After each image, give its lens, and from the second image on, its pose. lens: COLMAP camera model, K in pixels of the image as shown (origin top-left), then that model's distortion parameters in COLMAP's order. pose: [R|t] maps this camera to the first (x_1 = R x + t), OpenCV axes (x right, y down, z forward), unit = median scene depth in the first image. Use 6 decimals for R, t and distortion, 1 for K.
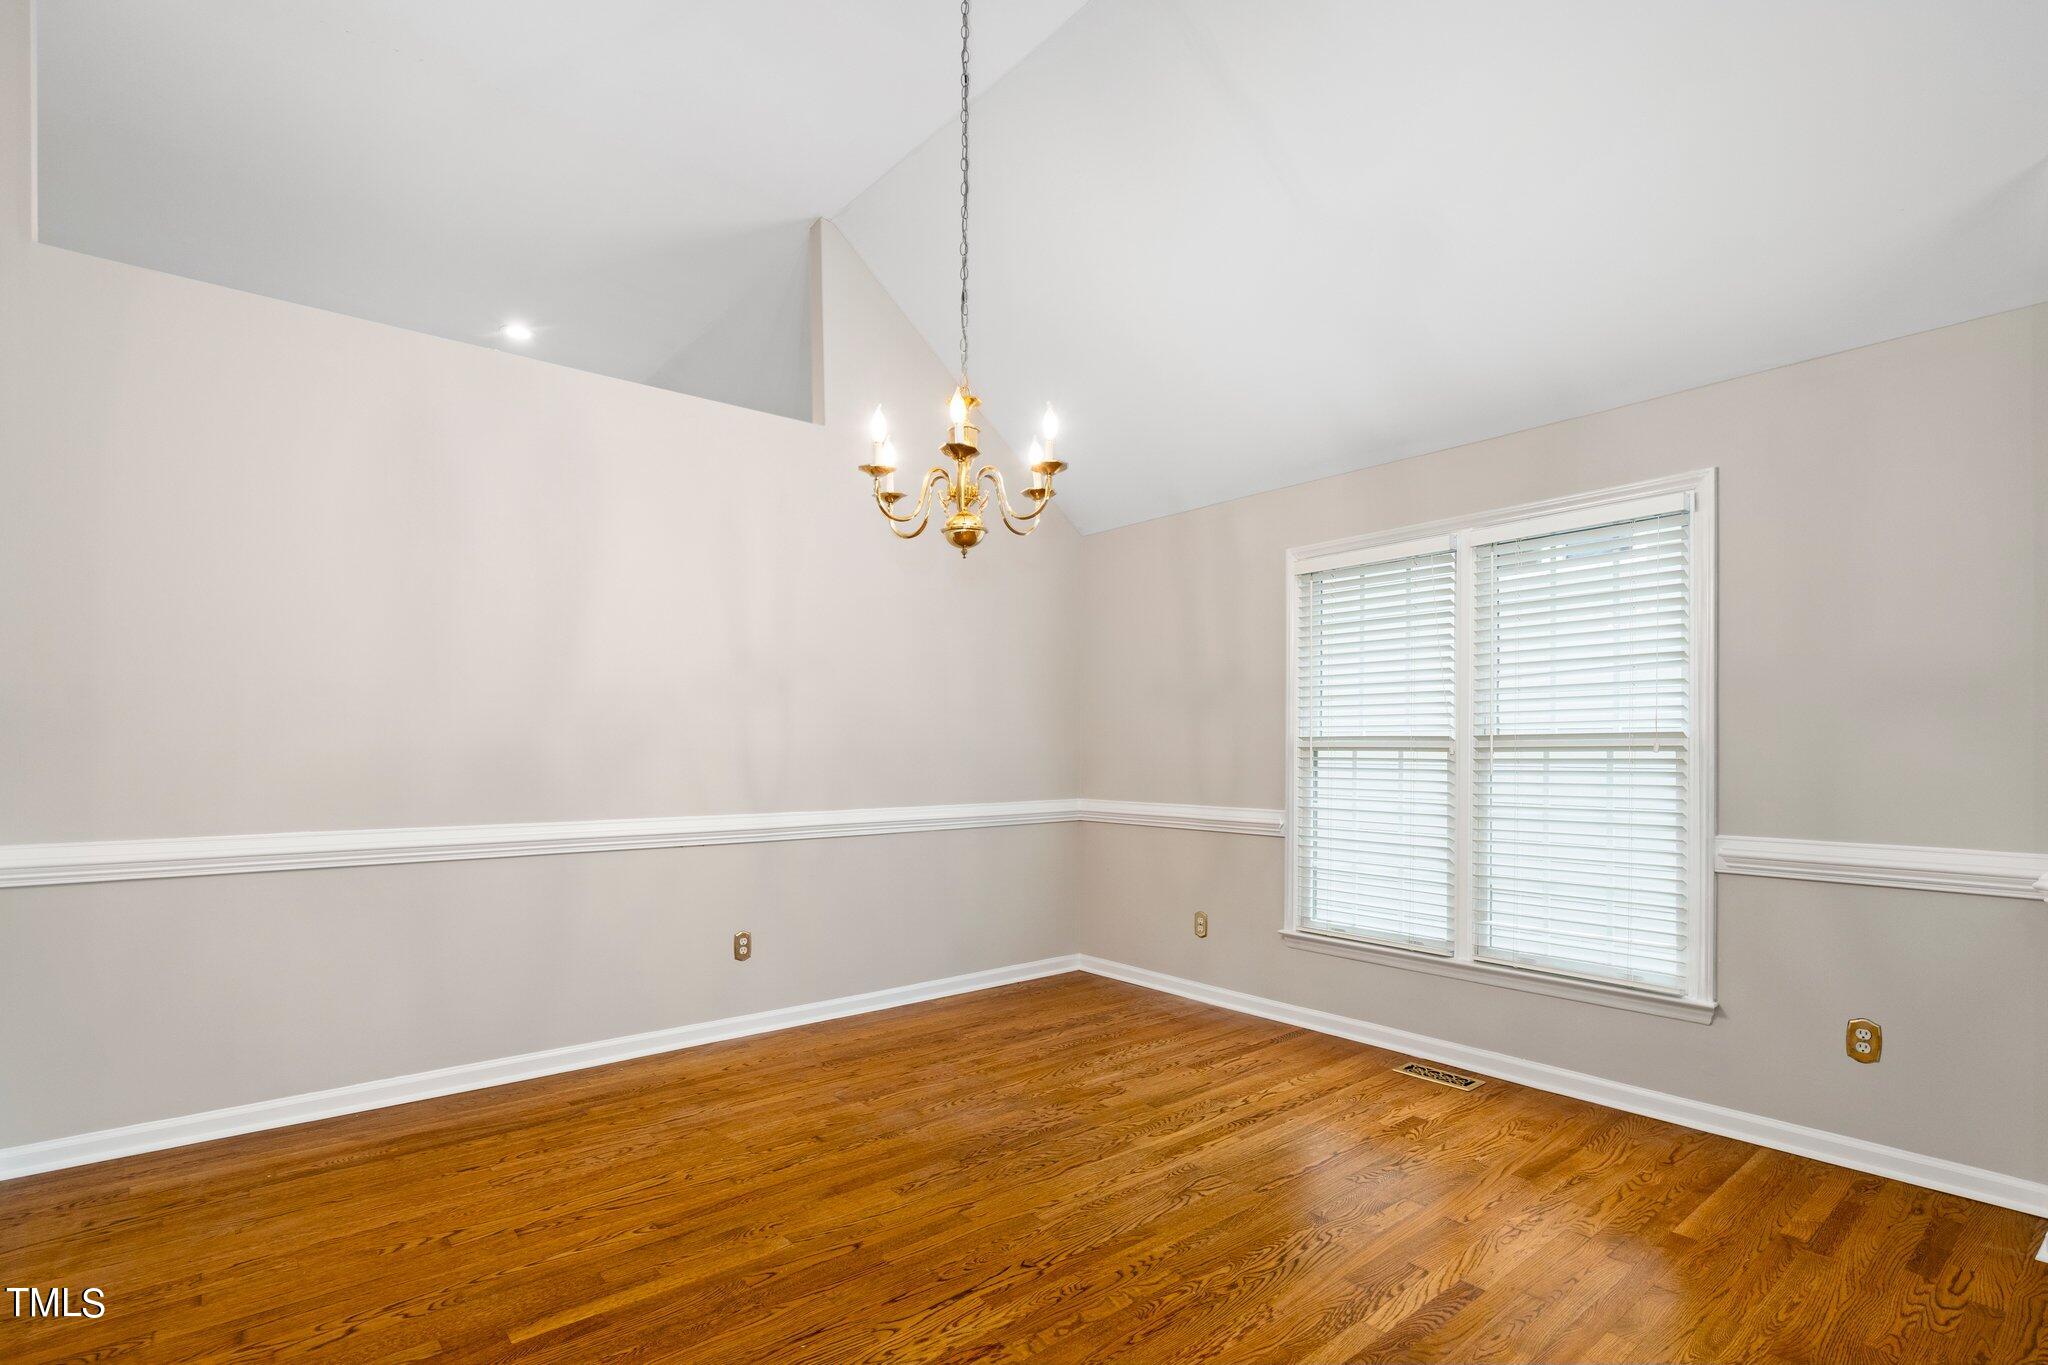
lens RADIAL K [[920.0, 0, 1016.1], [0, 920.0, 751.0], [0, 0, 1]] dist [-0.000203, -0.000056]
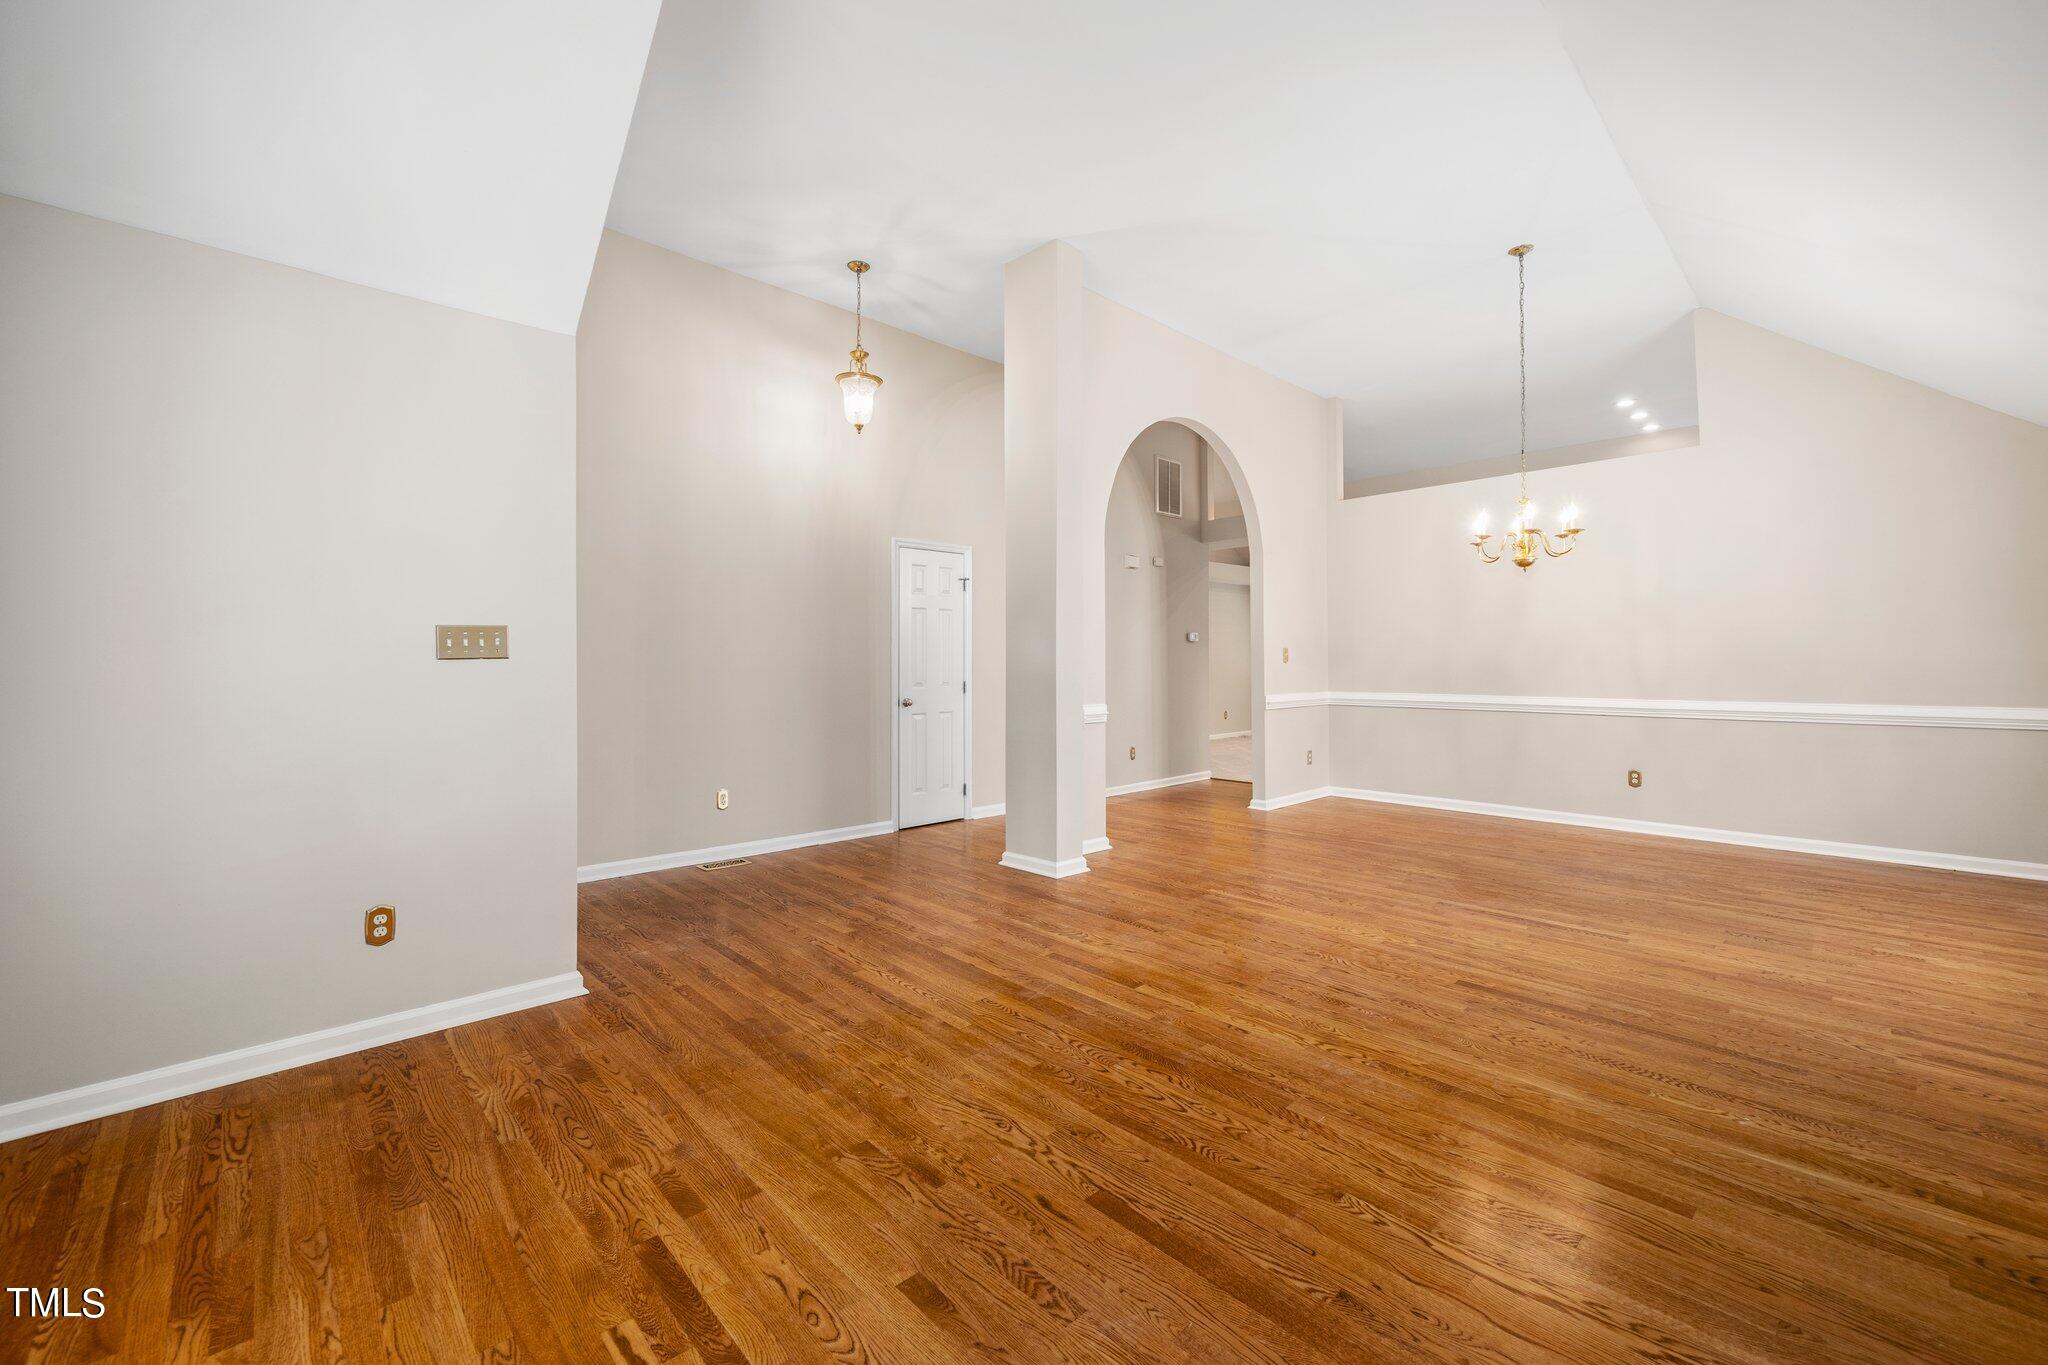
lens RADIAL K [[817.9, 0, 1017.9], [0, 817.9, 679.4], [0, 0, 1]] dist [-0.000402, -0.000040]
pose [[0.058786, 0.019658, -0.998077, 1.871496], [0.008044, 0.999764, 0.020165, -0.008047], [0.998238, -0.009214, 0.058614, -0.332920]]
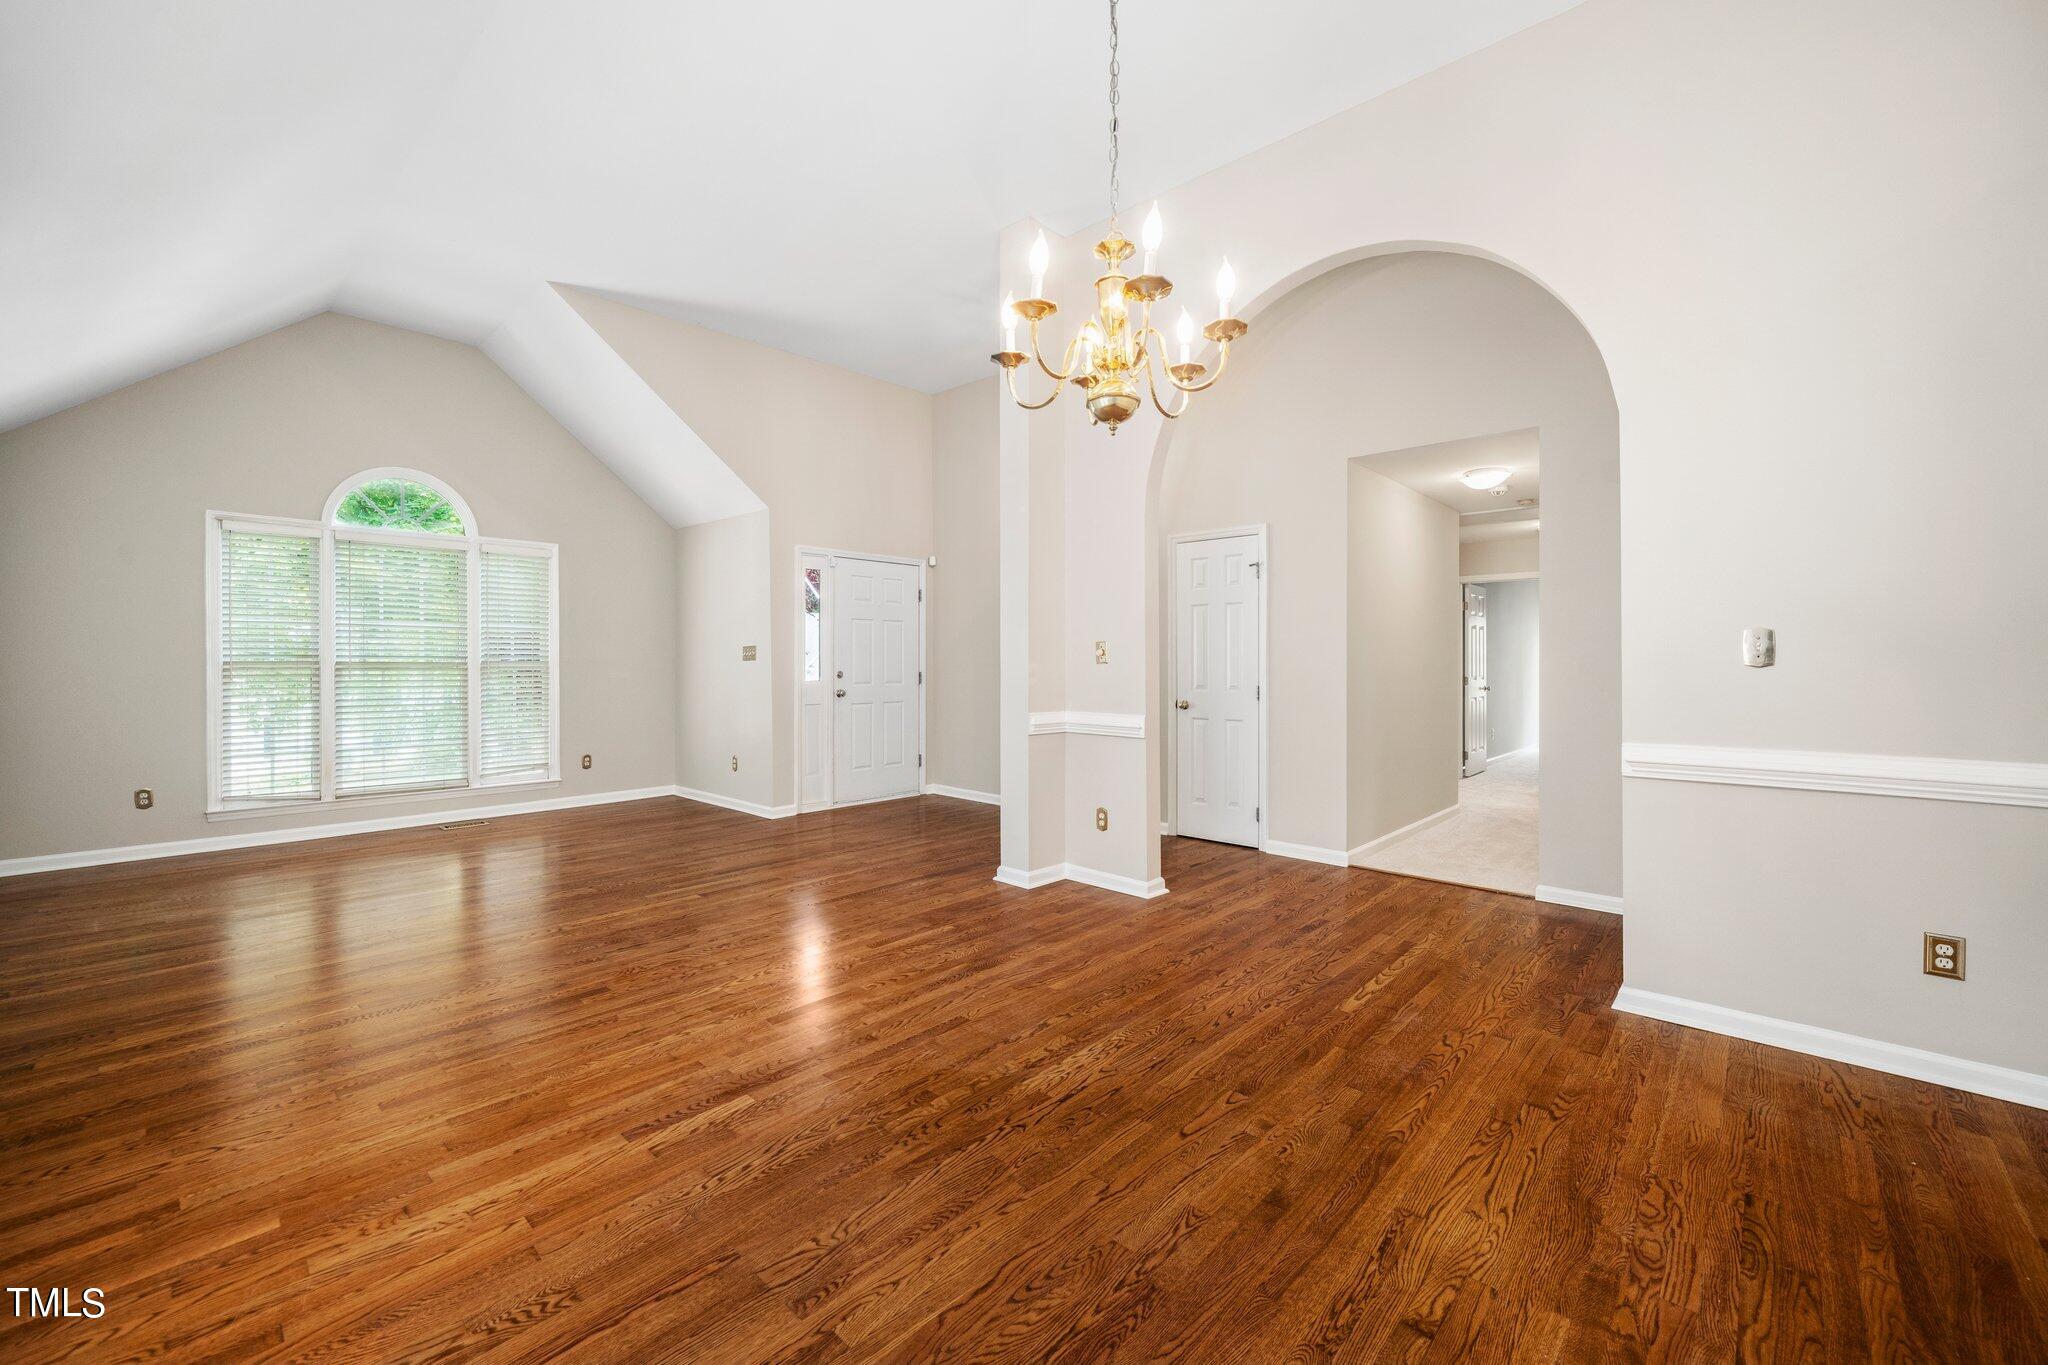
lens RADIAL K [[817.9, 0, 1017.9], [0, 817.9, 679.4], [0, 0, 1]] dist [-0.000402, -0.000040]
pose [[-0.991873, -0.001377, -0.127221, 0.129345], [-0.003349, 0.999878, 0.015286, 0.000727], [0.127184, 0.015588, -0.991757, 1.803020]]
